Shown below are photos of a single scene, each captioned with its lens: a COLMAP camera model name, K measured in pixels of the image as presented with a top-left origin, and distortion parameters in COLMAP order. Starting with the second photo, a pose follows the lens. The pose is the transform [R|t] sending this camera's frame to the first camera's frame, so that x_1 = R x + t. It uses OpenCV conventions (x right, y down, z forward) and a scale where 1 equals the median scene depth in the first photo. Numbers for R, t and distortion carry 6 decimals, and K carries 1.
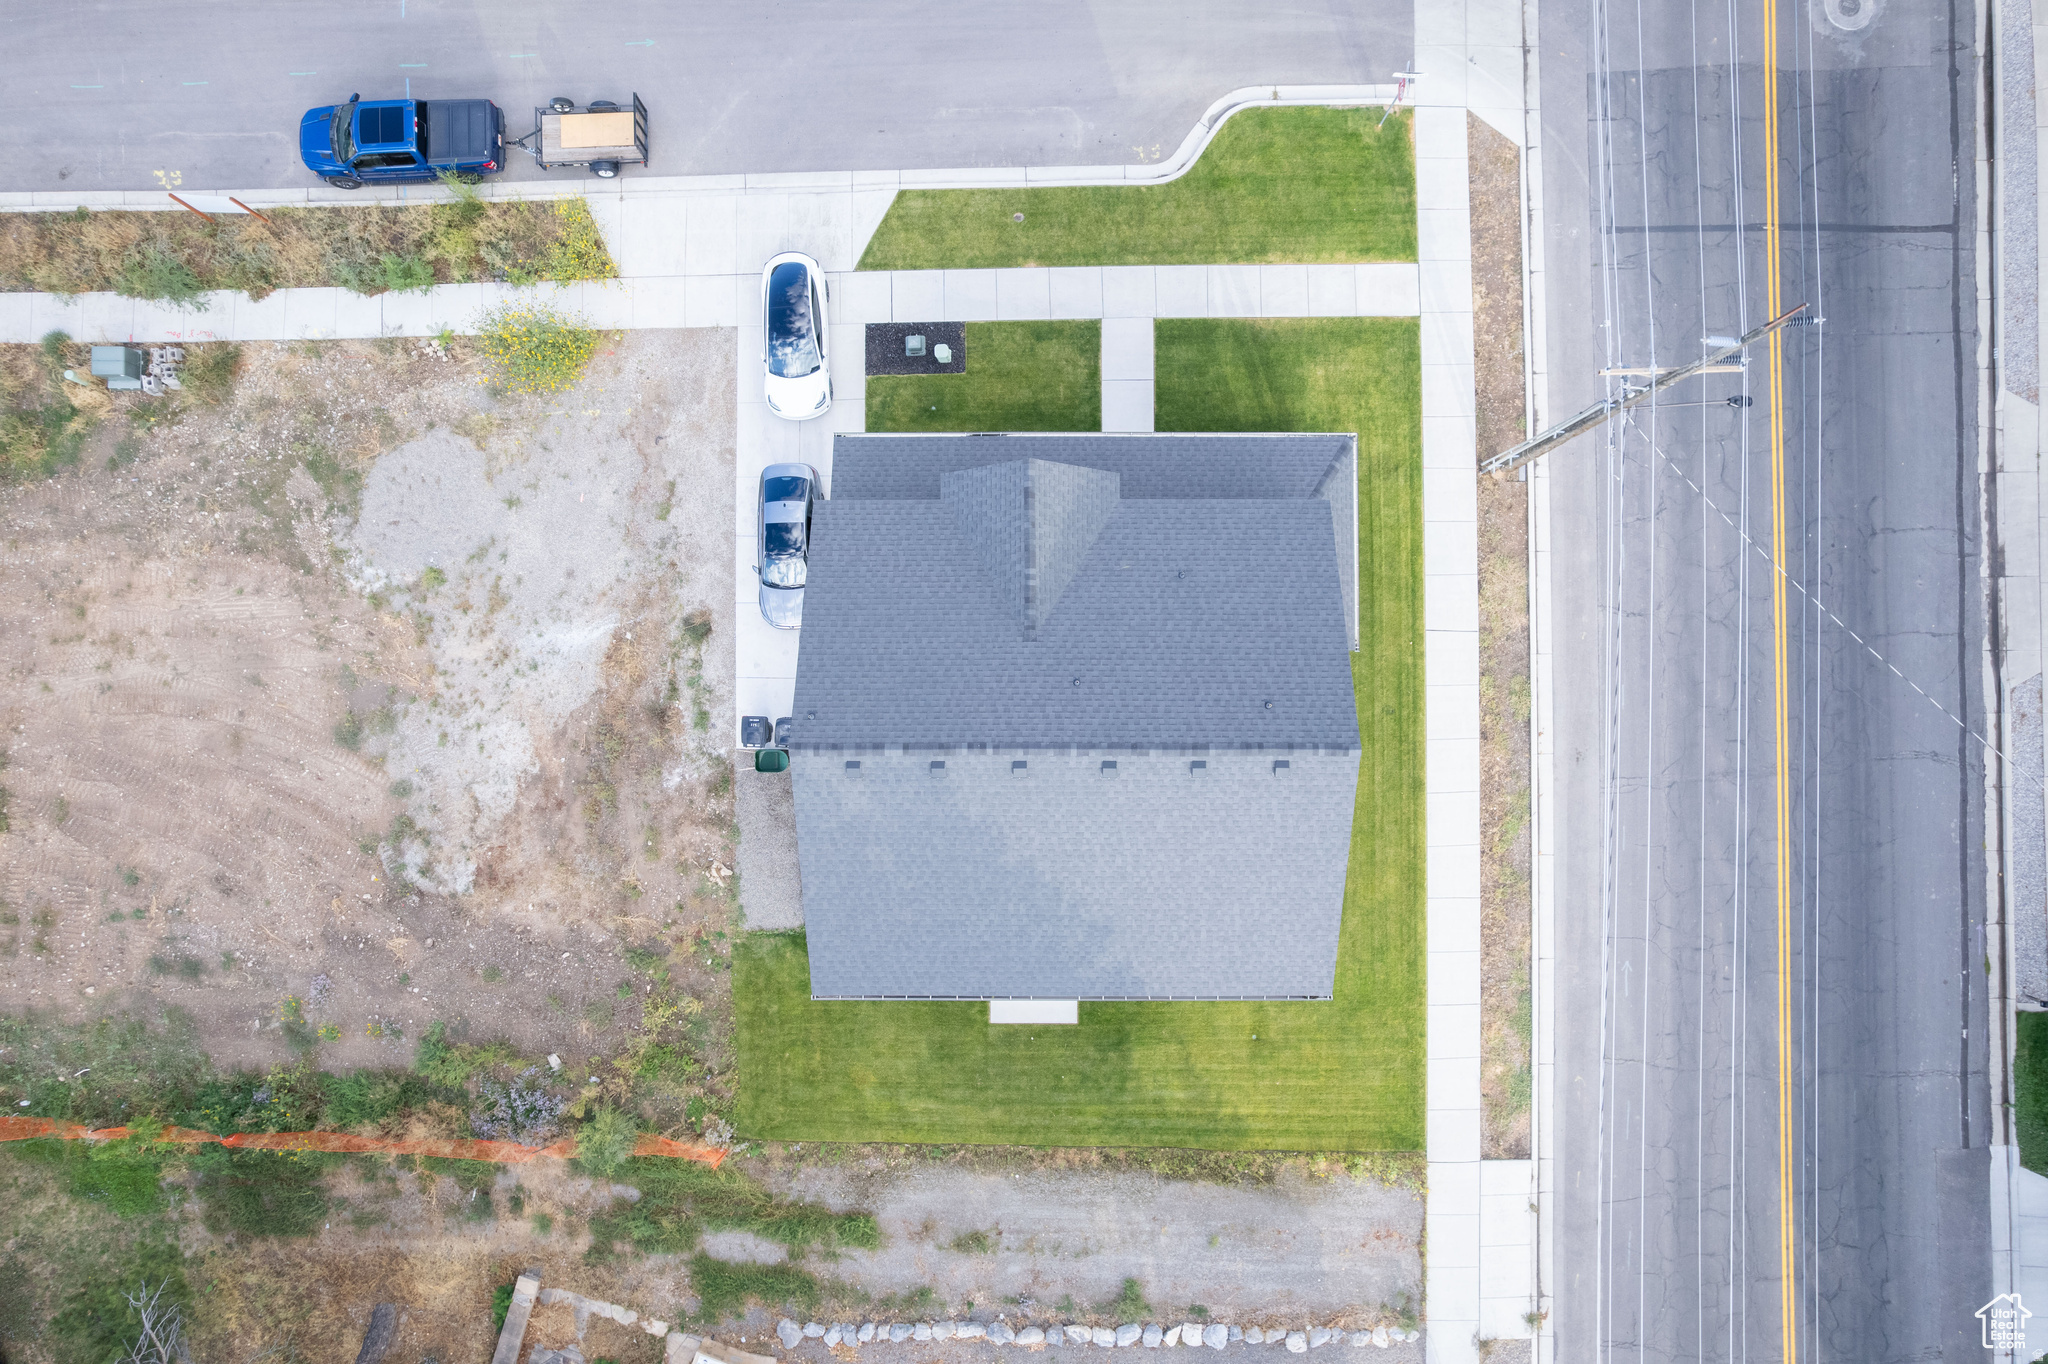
lens RADIAL K [[1316.5, 0, 1030.0], [0, 1316.5, 692.0], [0, 0, 1]] dist [-0.094061, 0.087874]
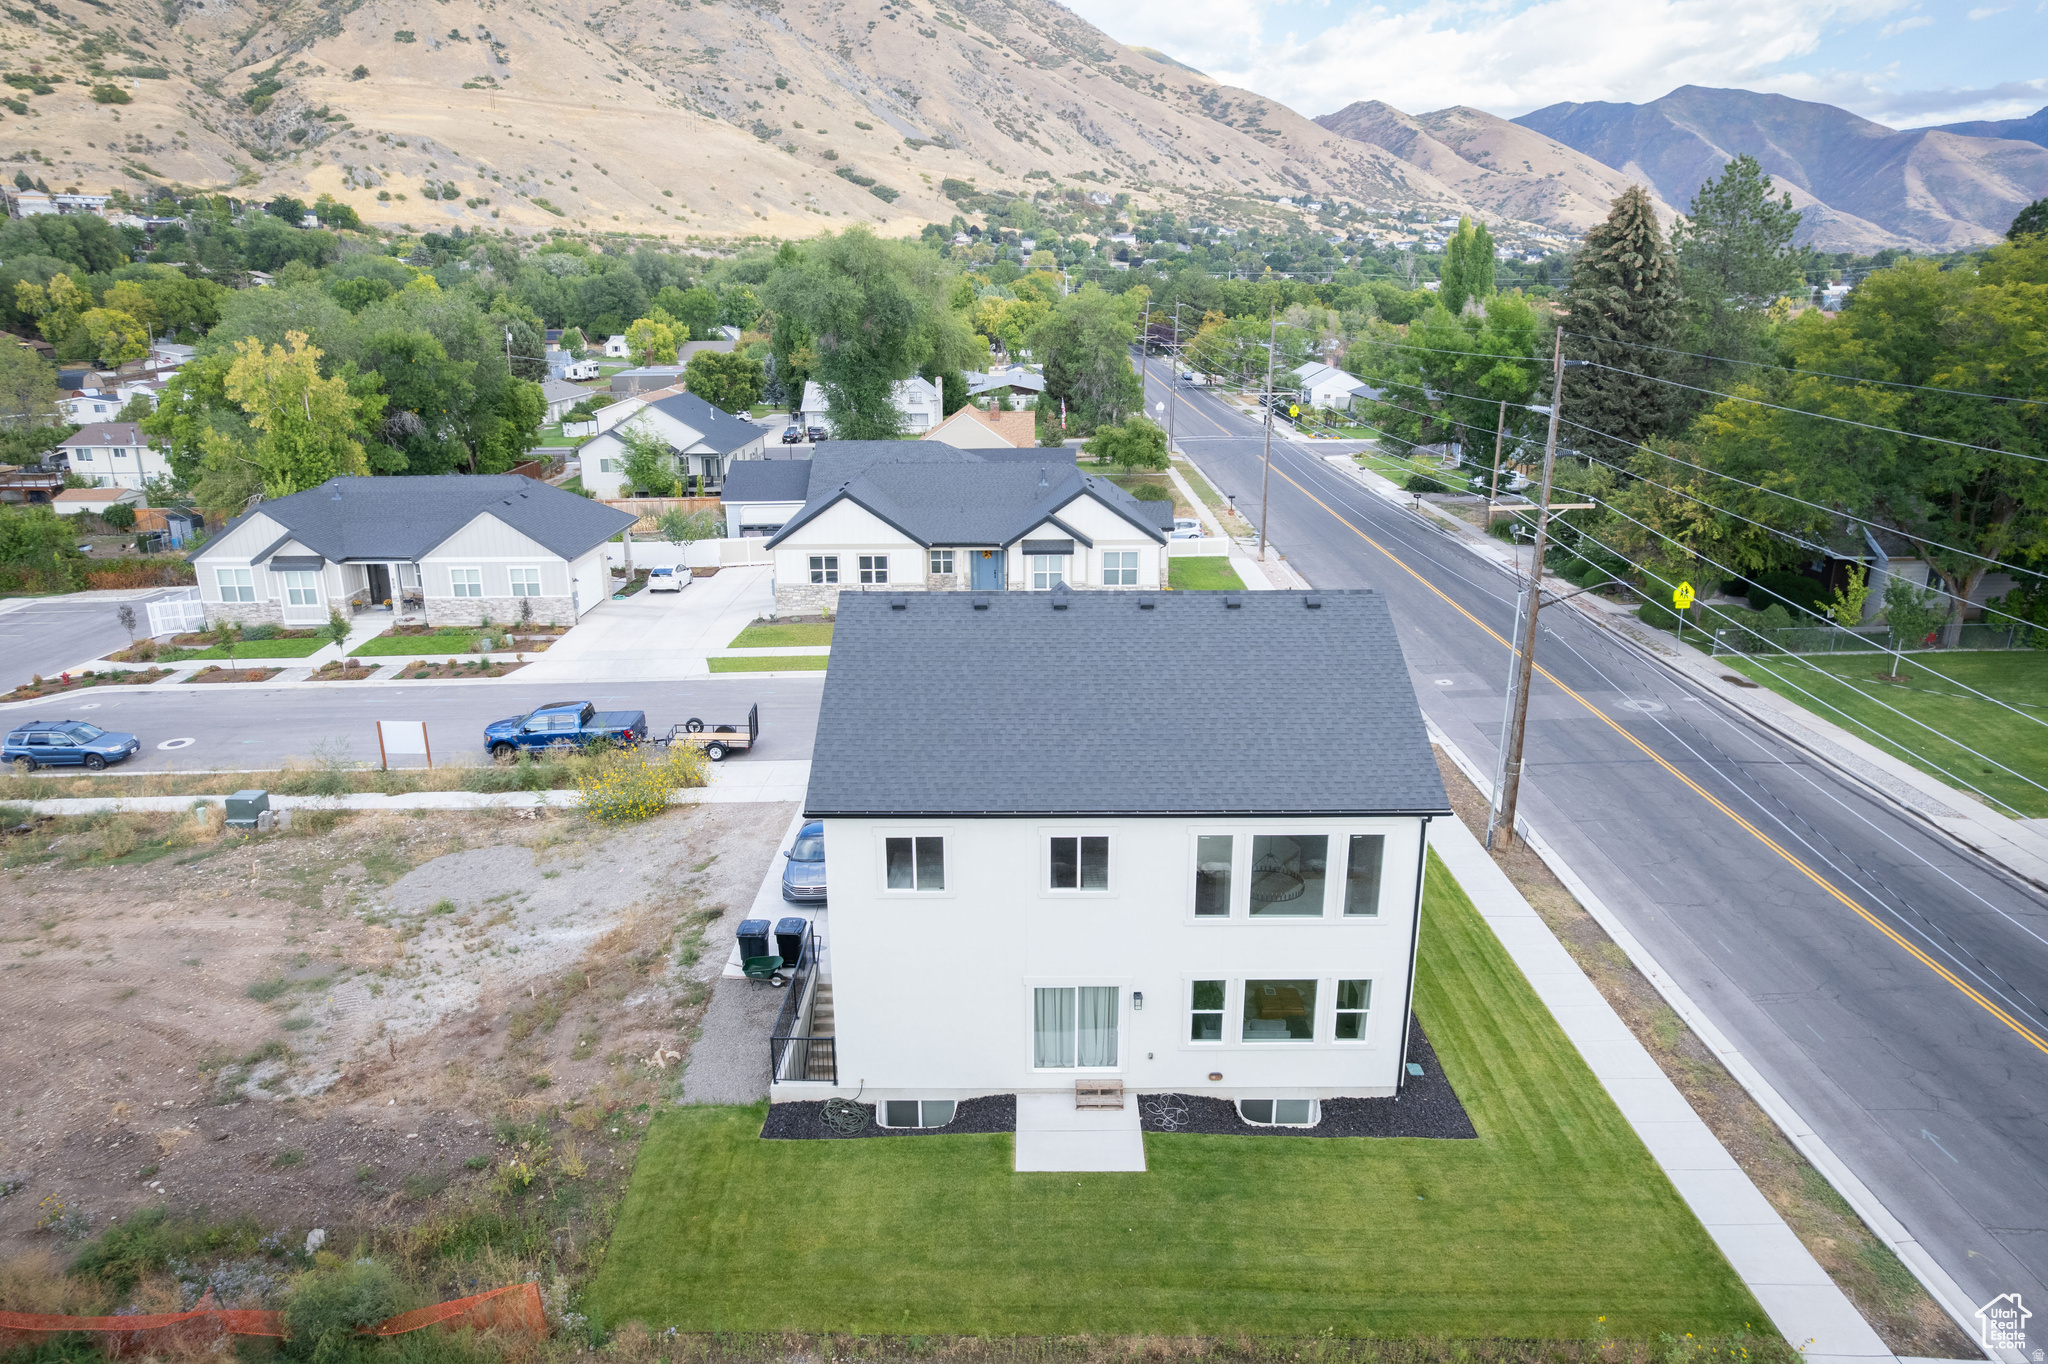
lens RADIAL K [[1316.5, 0, 1030.0], [0, 1316.5, 692.0], [0, 0, 1]] dist [-0.094061, 0.087874]
pose [[0.999984, 0.005266, -0.002130, -0.021515], [-0.003677, 0.314078, -0.949390, 0.787172], [-0.004330, 0.949383, 0.314092, 0.548979]]
